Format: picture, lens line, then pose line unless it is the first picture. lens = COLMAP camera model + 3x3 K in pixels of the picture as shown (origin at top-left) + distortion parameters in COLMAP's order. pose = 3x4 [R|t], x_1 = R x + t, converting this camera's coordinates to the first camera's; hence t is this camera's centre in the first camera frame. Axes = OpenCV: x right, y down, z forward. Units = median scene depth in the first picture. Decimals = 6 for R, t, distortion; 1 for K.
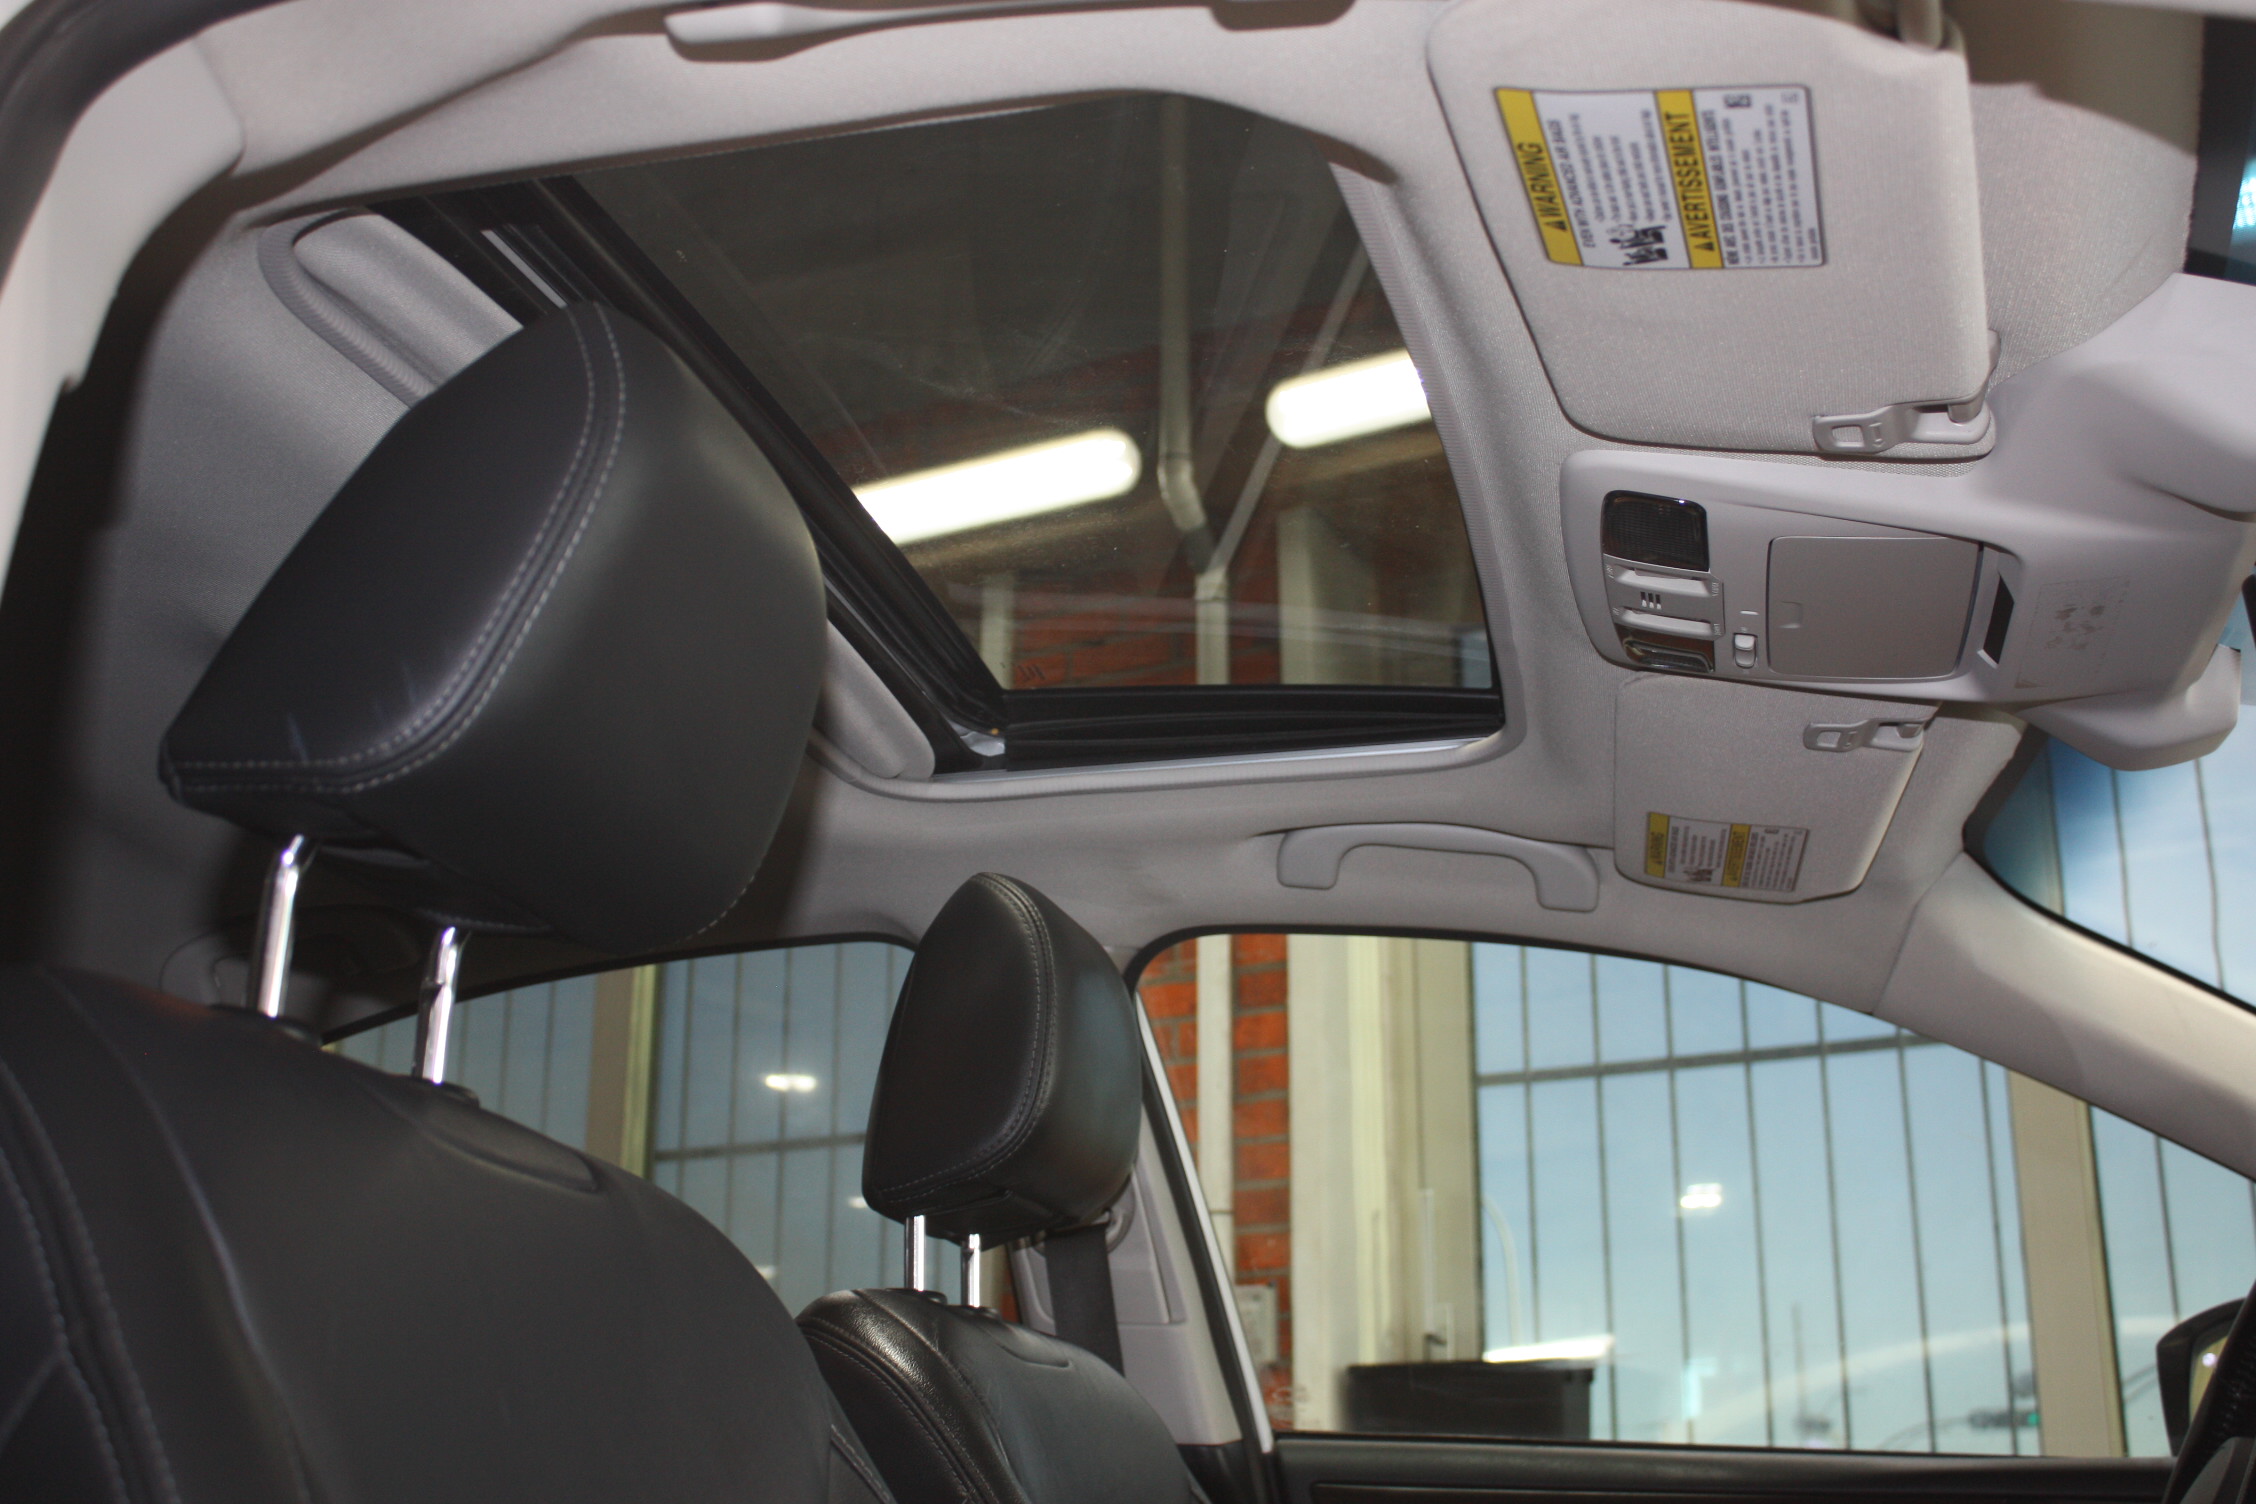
lens RADIAL K [[2560.1, 0, 1128.0], [0, 2560.1, 752.0], [0, 0, 1]] dist [-0.104974, 0.043387]
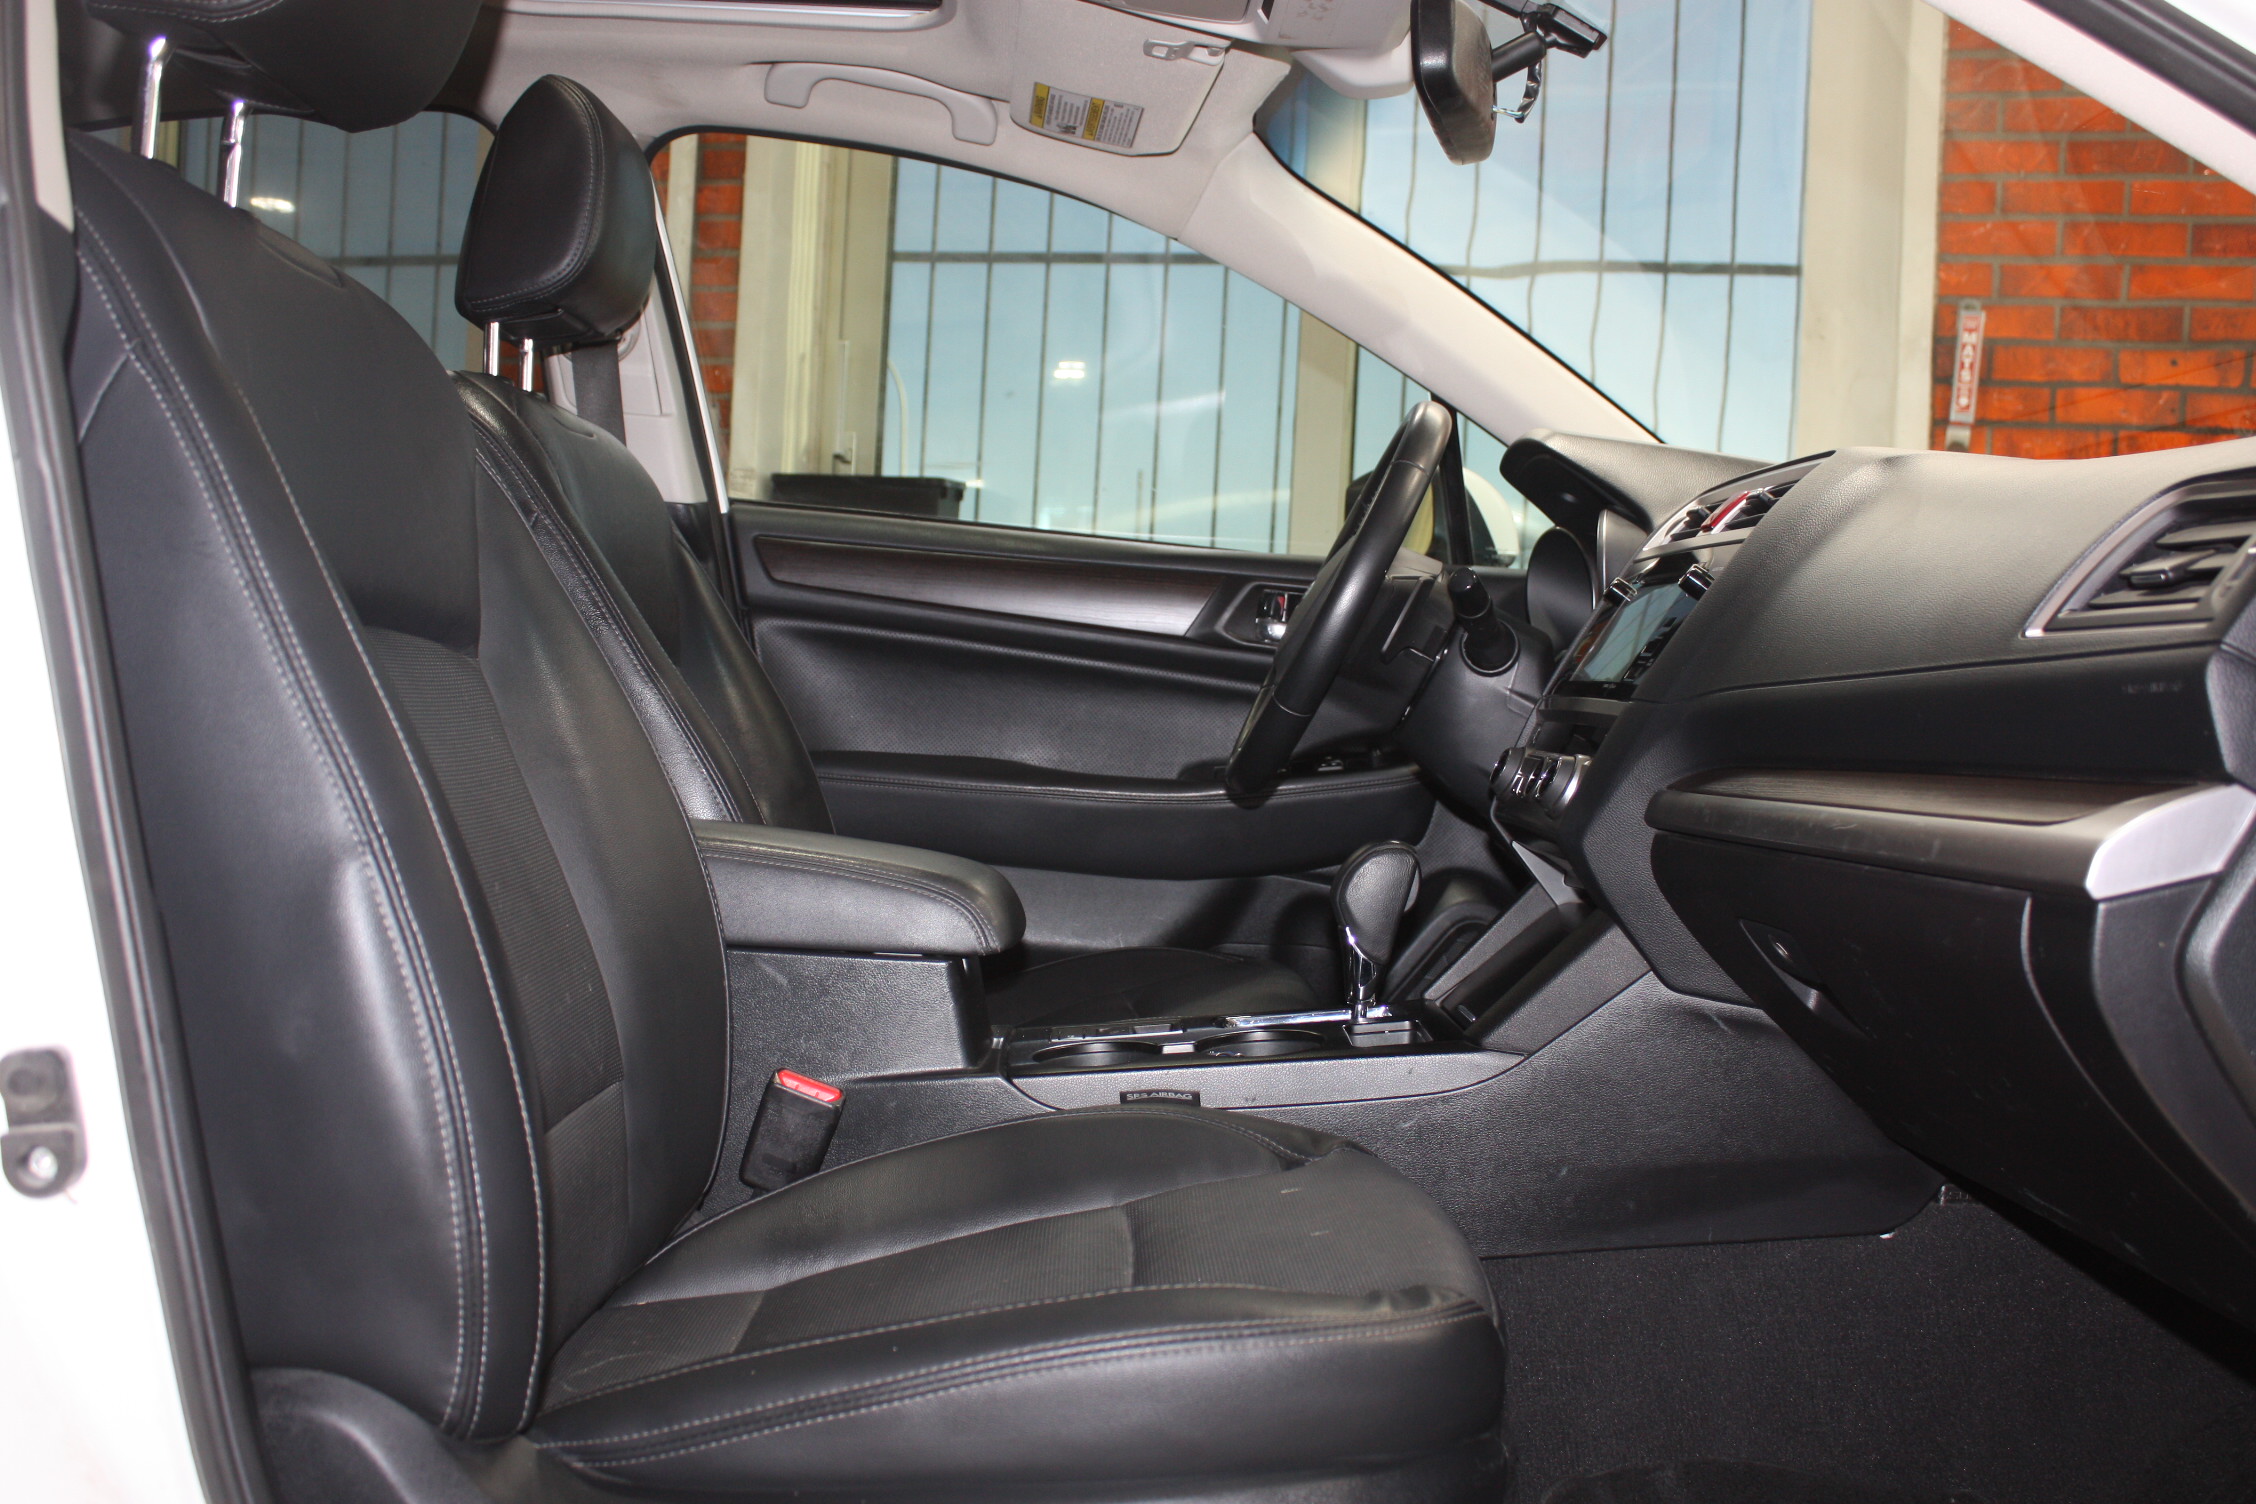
lens RADIAL K [[2186.5, 0, 1128.0], [0, 2186.5, 752.0], [0, 0, 1]] dist [-0.154242, 0.172452]
pose [[0.966568, 0.037858, 0.253601, -0.029470], [-0.123636, 0.935283, 0.331602, -0.025428], [-0.224635, -0.351870, 0.908695, -0.187075]]
